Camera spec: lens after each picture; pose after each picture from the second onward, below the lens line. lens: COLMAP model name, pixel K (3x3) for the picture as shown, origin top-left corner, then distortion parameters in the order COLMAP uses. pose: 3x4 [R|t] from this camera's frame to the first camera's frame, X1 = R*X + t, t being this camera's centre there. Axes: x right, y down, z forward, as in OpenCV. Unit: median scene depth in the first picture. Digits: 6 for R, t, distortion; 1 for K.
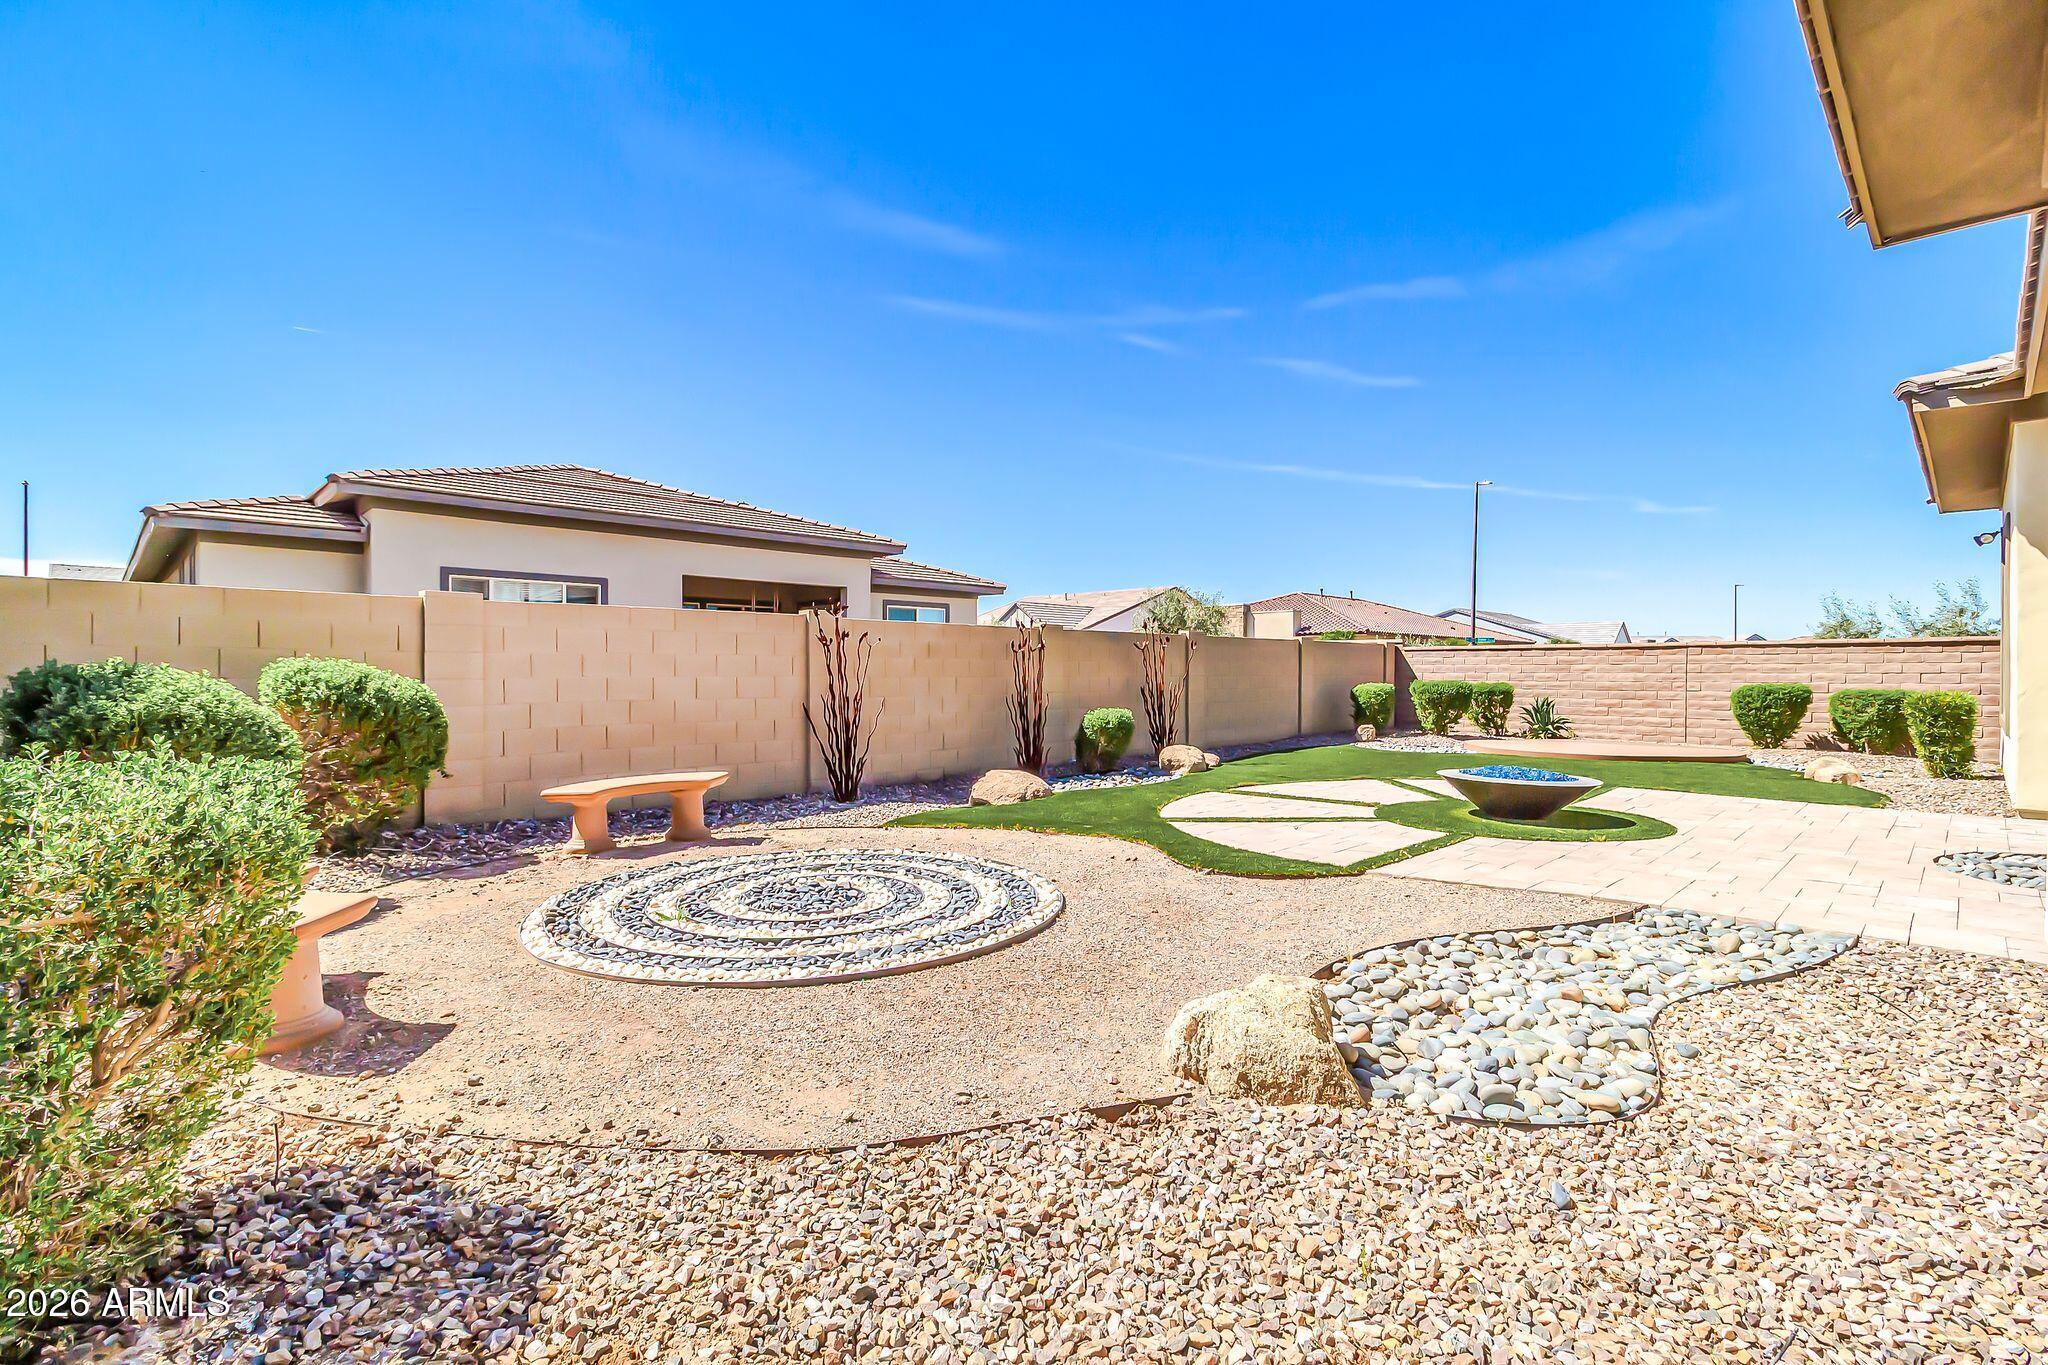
lens RADIAL K [[946.5, 0, 1010.7], [0, 946.5, 680.2], [0, 0, 1]] dist [0.004462, 0.000674]
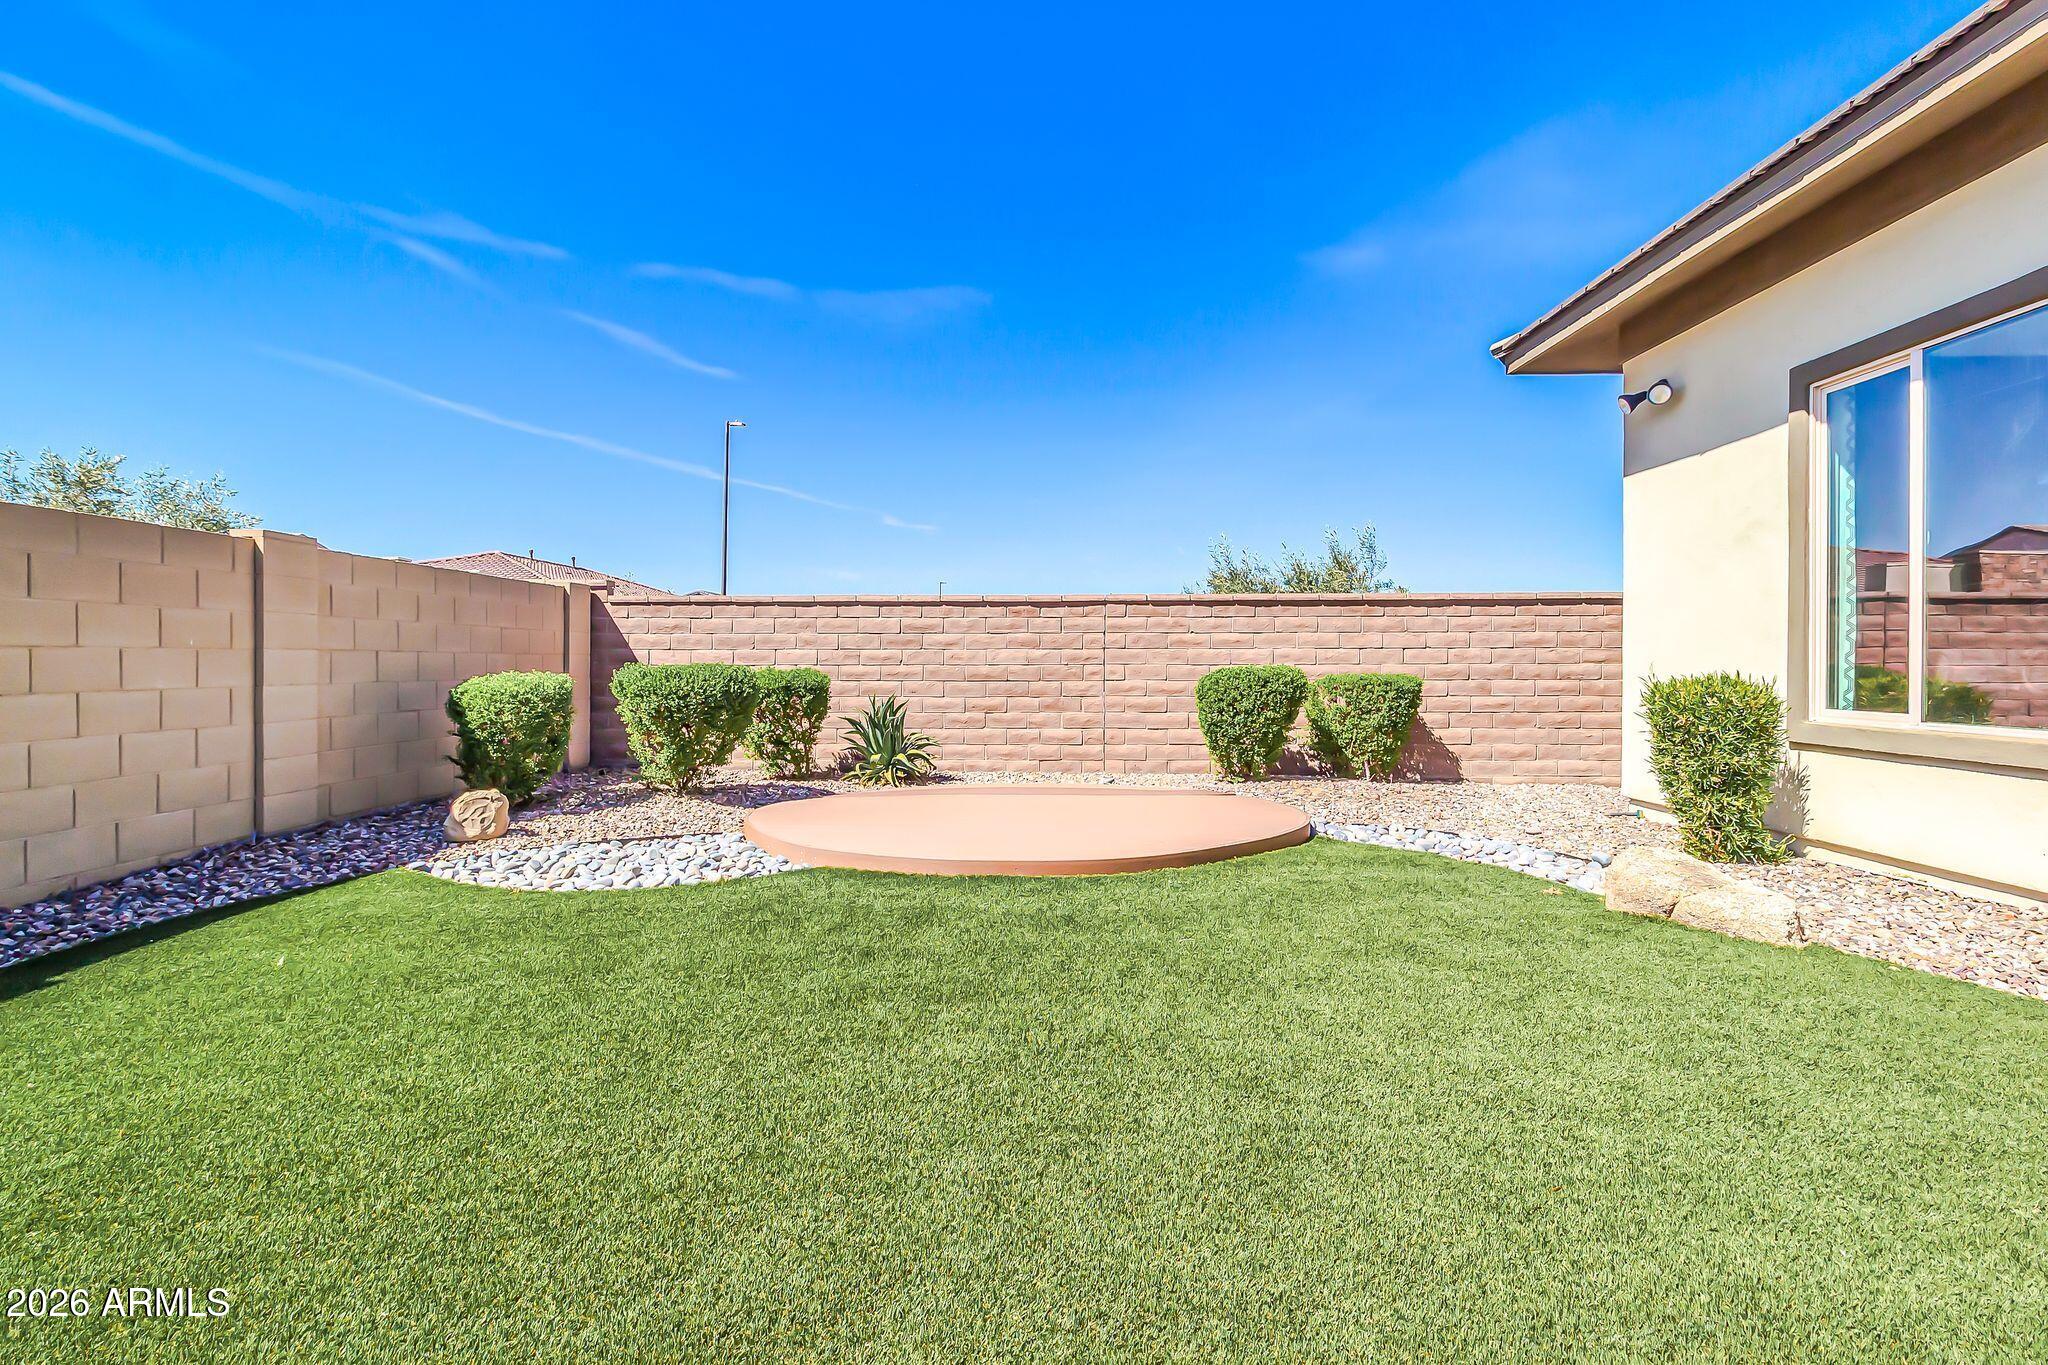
lens RADIAL K [[946.5, 0, 1031.7], [0, 946.5, 670.7], [0, 0, 1]] dist [0.004462, 0.000674]
pose [[0.718806, -0.006699, 0.695179, 0.270548], [0.008113, 0.999966, 0.001247, 0.004060], [-0.695164, 0.004744, 0.718836, 0.587995]]
